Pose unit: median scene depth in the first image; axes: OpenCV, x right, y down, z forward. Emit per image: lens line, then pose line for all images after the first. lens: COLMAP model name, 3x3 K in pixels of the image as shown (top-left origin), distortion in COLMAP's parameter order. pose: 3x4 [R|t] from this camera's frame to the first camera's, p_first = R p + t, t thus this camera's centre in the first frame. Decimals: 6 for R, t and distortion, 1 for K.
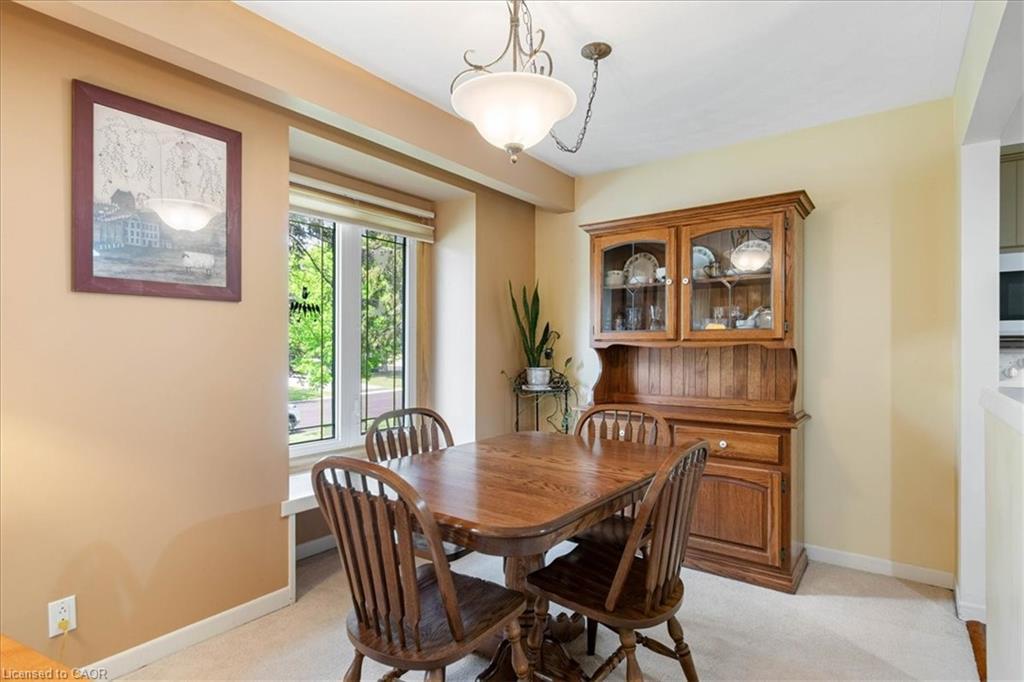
lens RADIAL K [[519.6, 0, 515.5], [0, 519.6, 344.1], [0, 0, 1]] dist [0.004969, -0.002867]
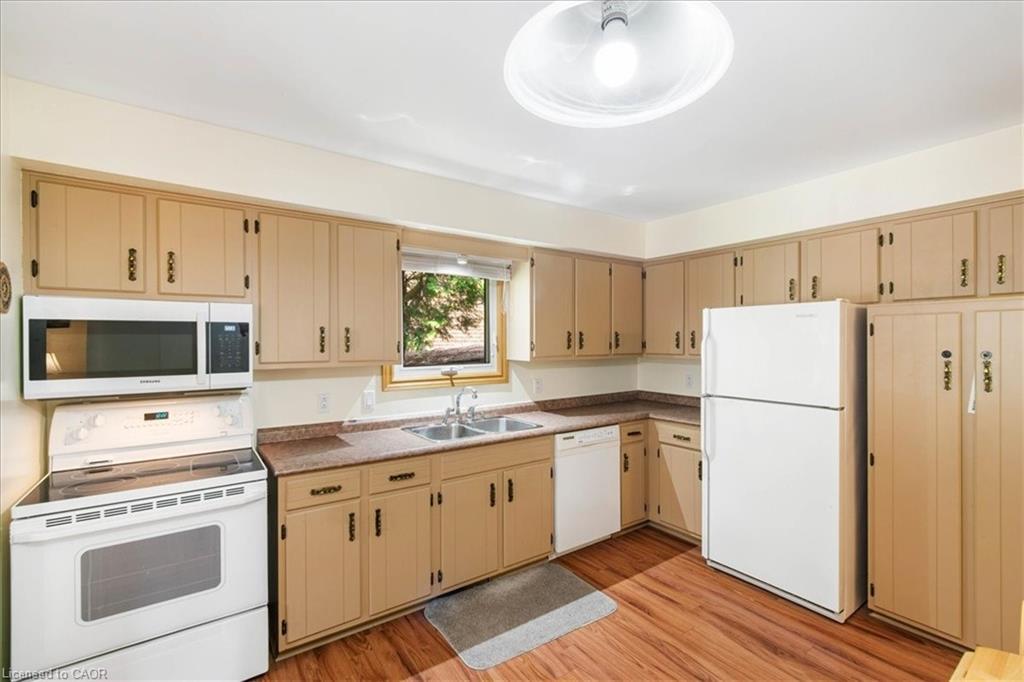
lens RADIAL K [[457.4, 0, 515.3], [0, 457.4, 340.7], [0, 0, 1]] dist [0.005172, 0.001031]
pose [[0.318174, -0.003201, 0.948027, 0.430240], [0.002469, 0.999994, 0.002547, -0.090659], [-0.948029, 0.001531, 0.318180, 0.080157]]
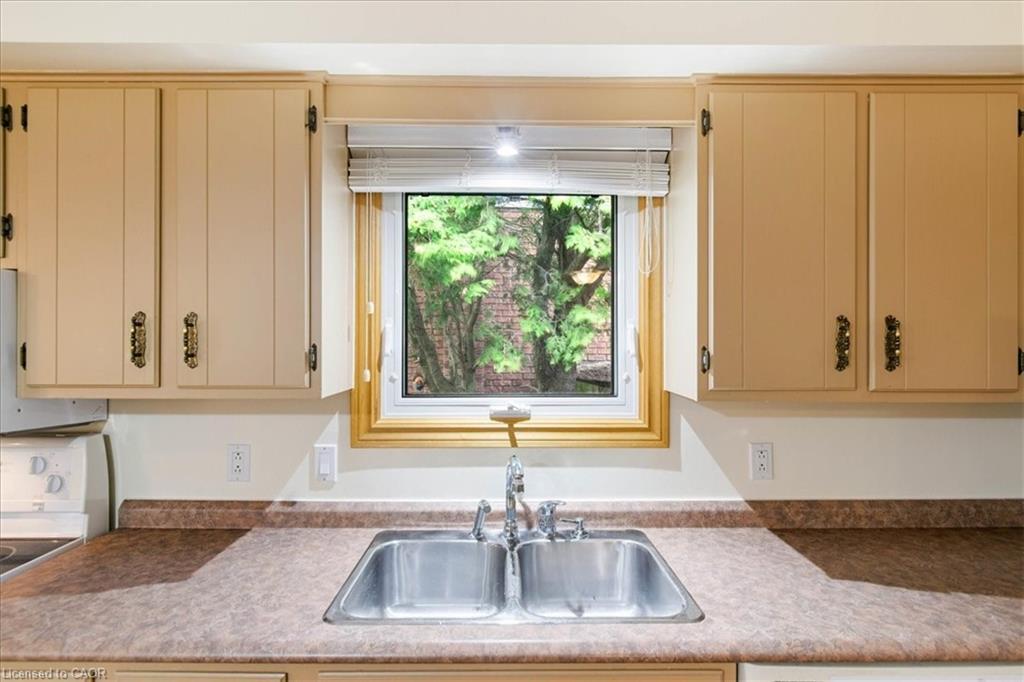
lens RADIAL K [[519.6, 0, 509.2], [0, 519.6, 341.1], [0, 0, 1]] dist [0.004969, -0.002867]
pose [[0.807509, 0.002717, 0.589849, 1.093274], [-0.000579, 0.999993, -0.003813, -0.088263], [-0.589855, 0.002738, 0.807504, 0.132924]]
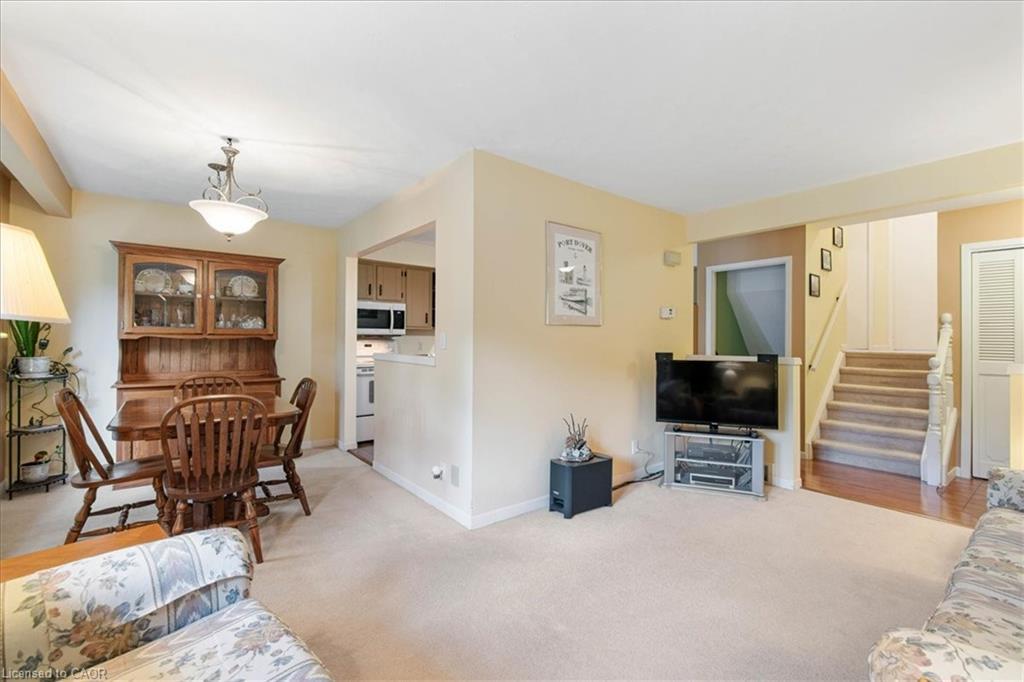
lens RADIAL K [[457.4, 0, 510.5], [0, 457.4, 338.0], [0, 0, 1]] dist [0.005172, 0.001031]
pose [[0.277520, 0.005666, 0.960703, -0.768146], [-0.007814, 0.999963, -0.003640, 0.002077], [-0.960688, -0.006497, 0.277554, -0.262021]]
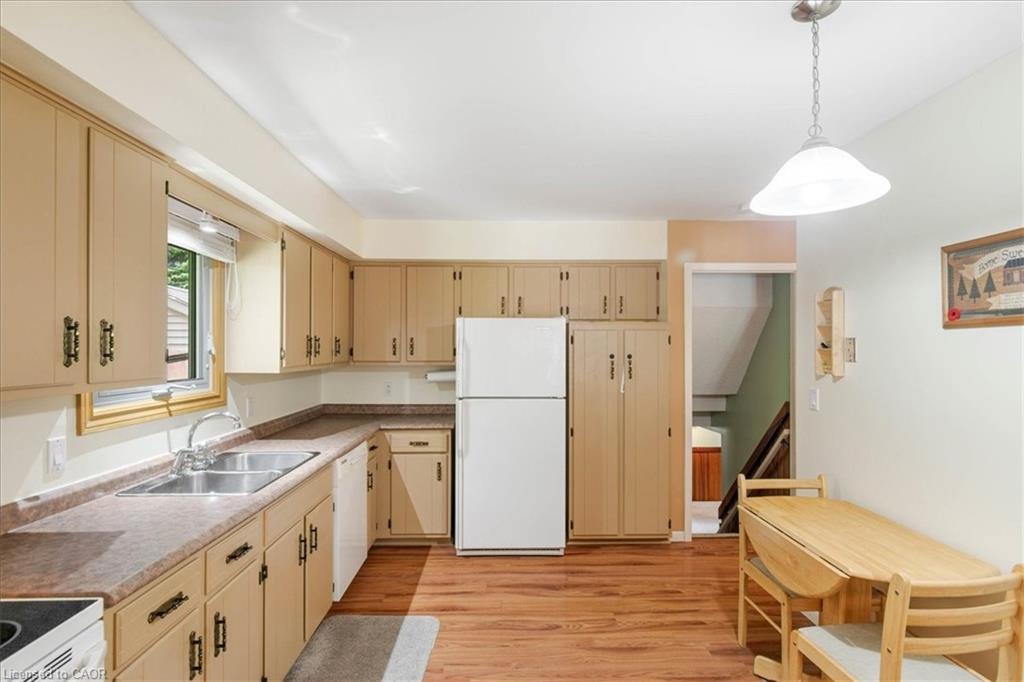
lens RADIAL K [[519.6, 0, 518.6], [0, 519.6, 346.3], [0, 0, 1]] dist [0.004969, -0.002867]
pose [[-0.611940, -0.001109, 0.790904, 0.457319], [-0.004543, 0.999987, -0.002113, -0.087828], [-0.790891, -0.004886, -0.611937, 0.636387]]
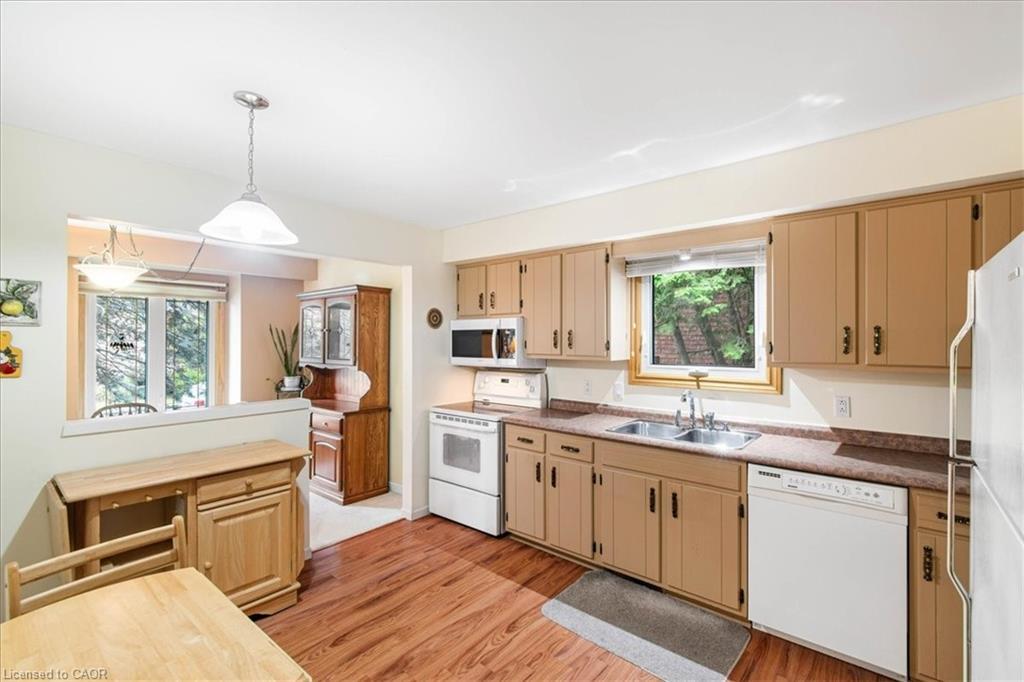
lens RADIAL K [[457.4, 0, 512.6], [0, 457.4, 337.8], [0, 0, 1]] dist [0.005172, 0.001031]
pose [[0.996855, -0.000112, -0.079244, 1.083253], [-0.000322, 0.999985, -0.005464, -0.088221], [0.079243, 0.005472, 0.996840, -0.488475]]
